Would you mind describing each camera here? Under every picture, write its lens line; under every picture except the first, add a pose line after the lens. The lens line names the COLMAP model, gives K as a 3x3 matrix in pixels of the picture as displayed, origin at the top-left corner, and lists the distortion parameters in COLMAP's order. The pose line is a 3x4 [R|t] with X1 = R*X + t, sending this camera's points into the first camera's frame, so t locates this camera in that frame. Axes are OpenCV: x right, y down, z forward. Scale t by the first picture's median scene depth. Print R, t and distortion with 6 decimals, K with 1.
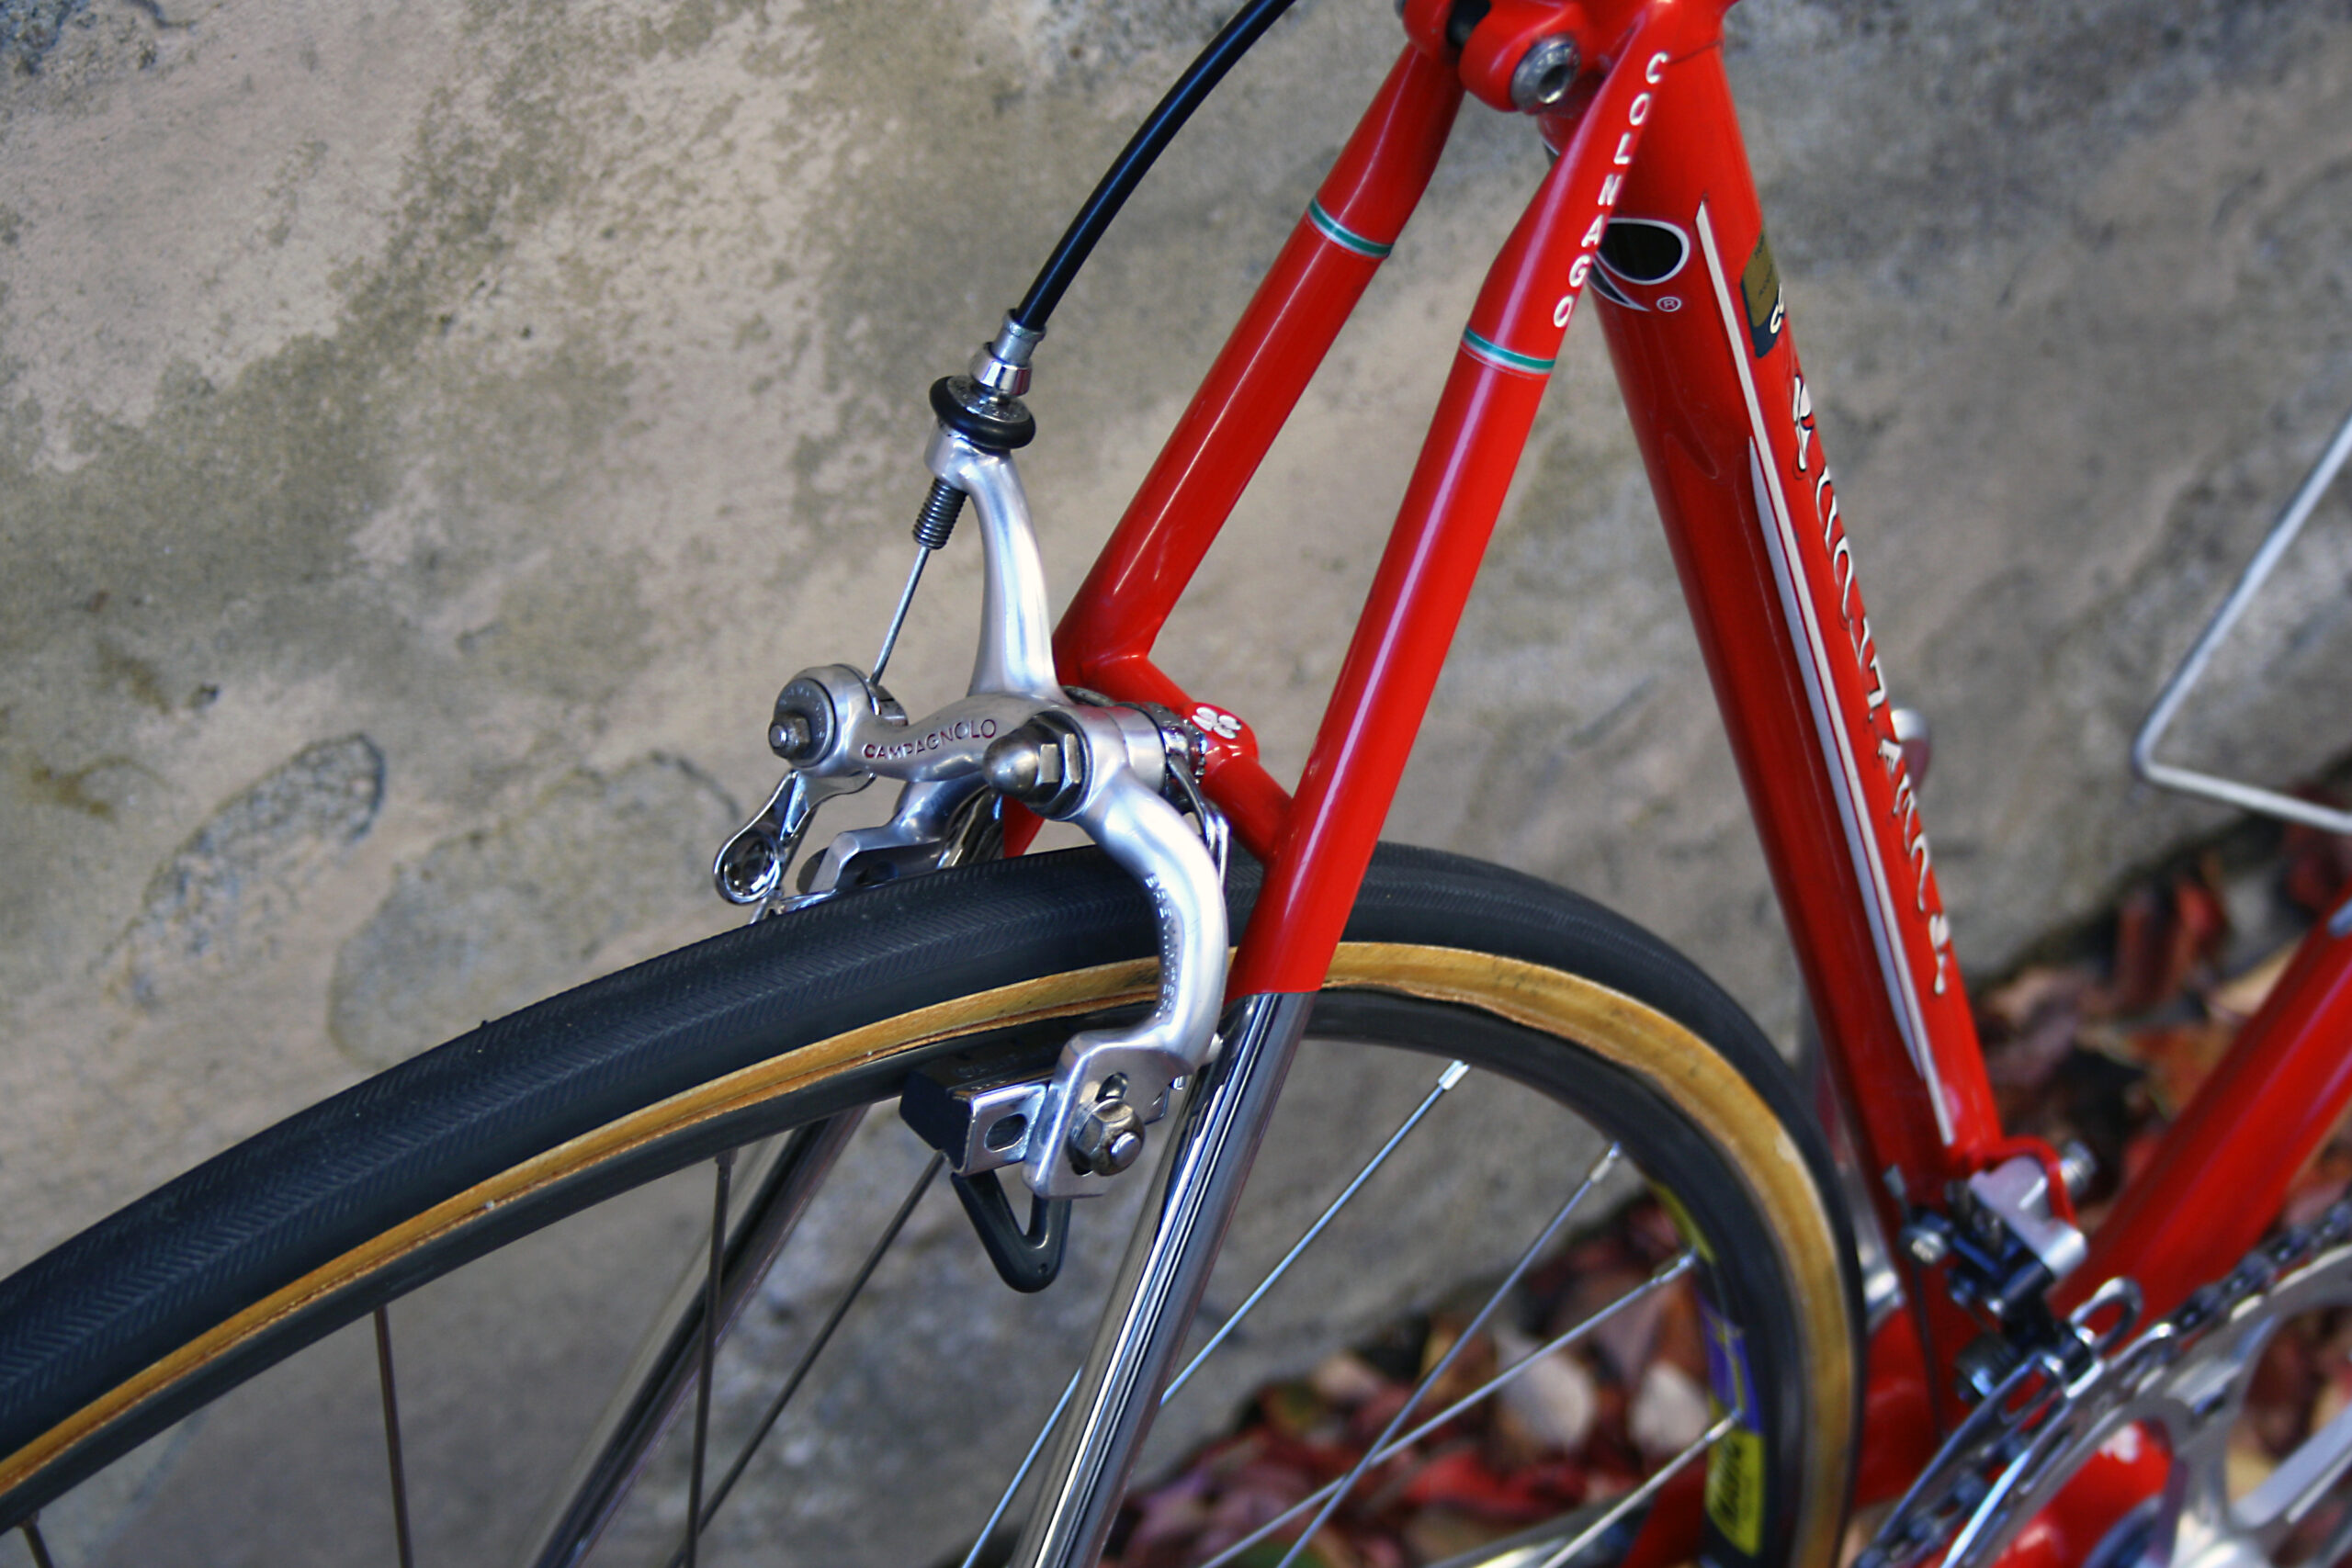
lens RADIAL K [[5571.4, 0, 1210.3], [0, 5571.4, 793.6], [0, 0, 1]] dist [0.067612, 0.268523]
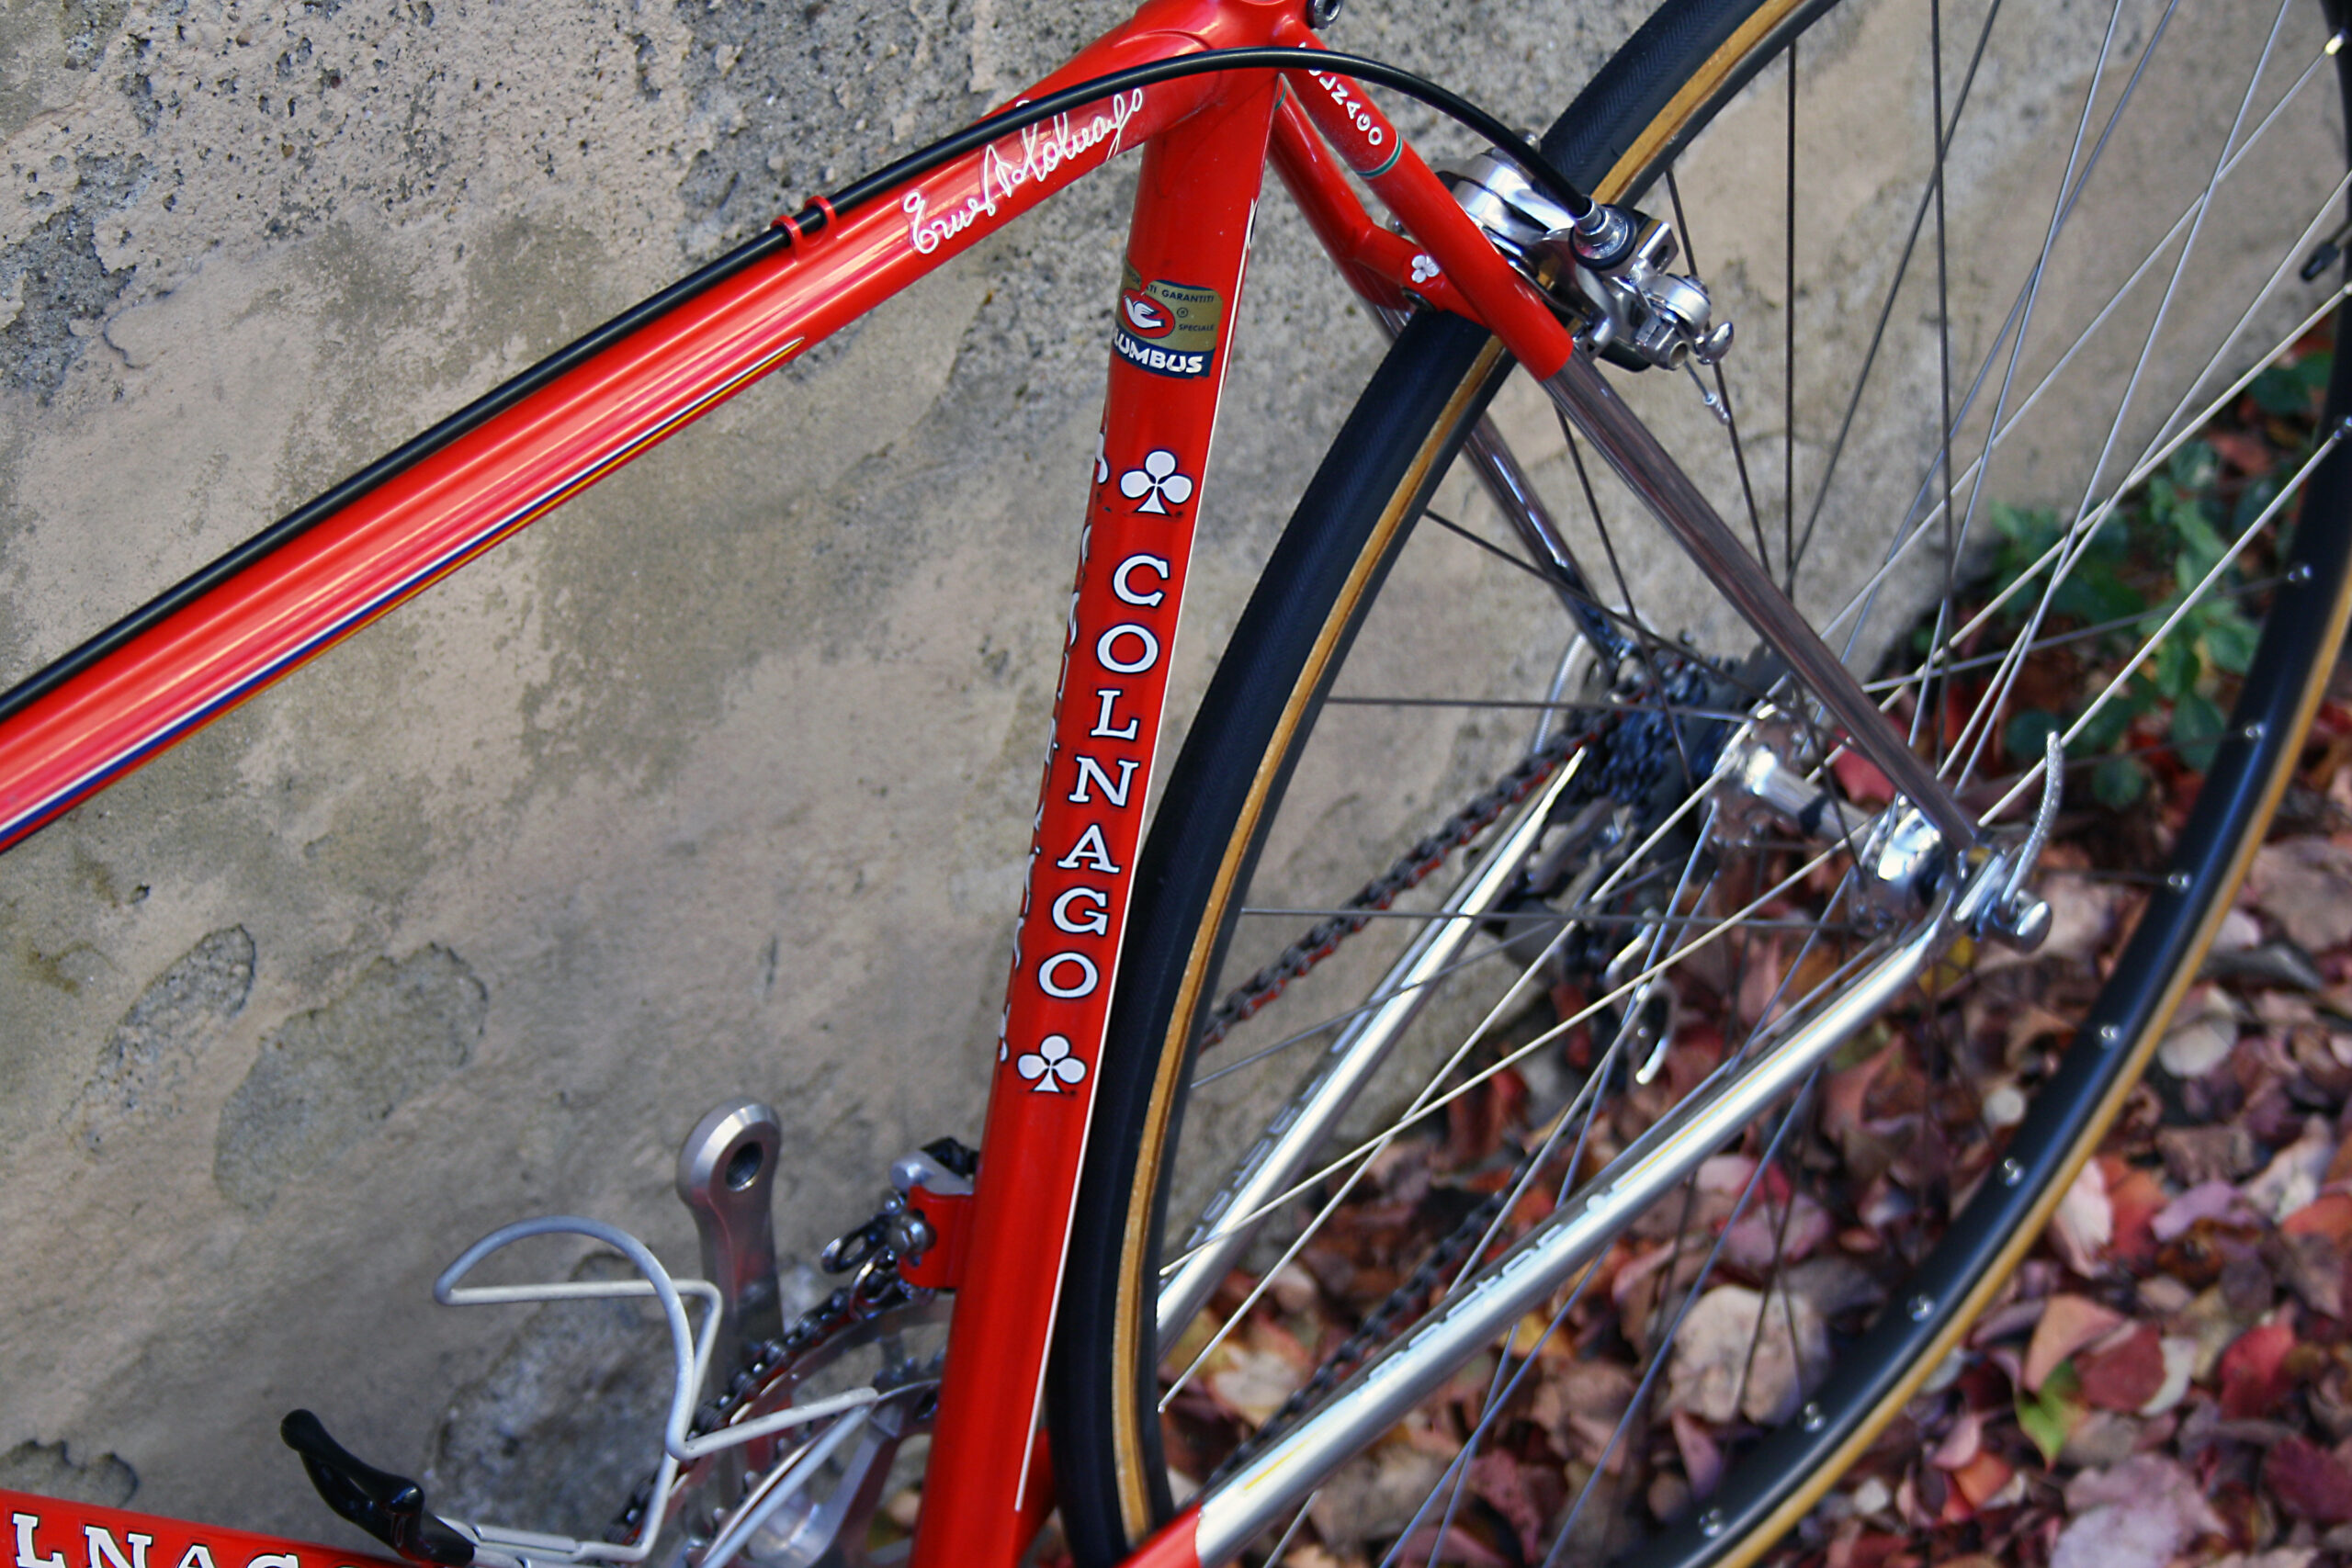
lens RADIAL K [[5571.4, 0, 1210.3], [0, 5571.4, 793.6], [0, 0, 1]] dist [0.067612, 0.268523]
pose [[0.976792, -0.117224, 0.179264, -0.161221], [0.141649, 0.981327, -0.130125, 0.166204], [-0.160662, 0.152498, 0.975157, -0.354802]]
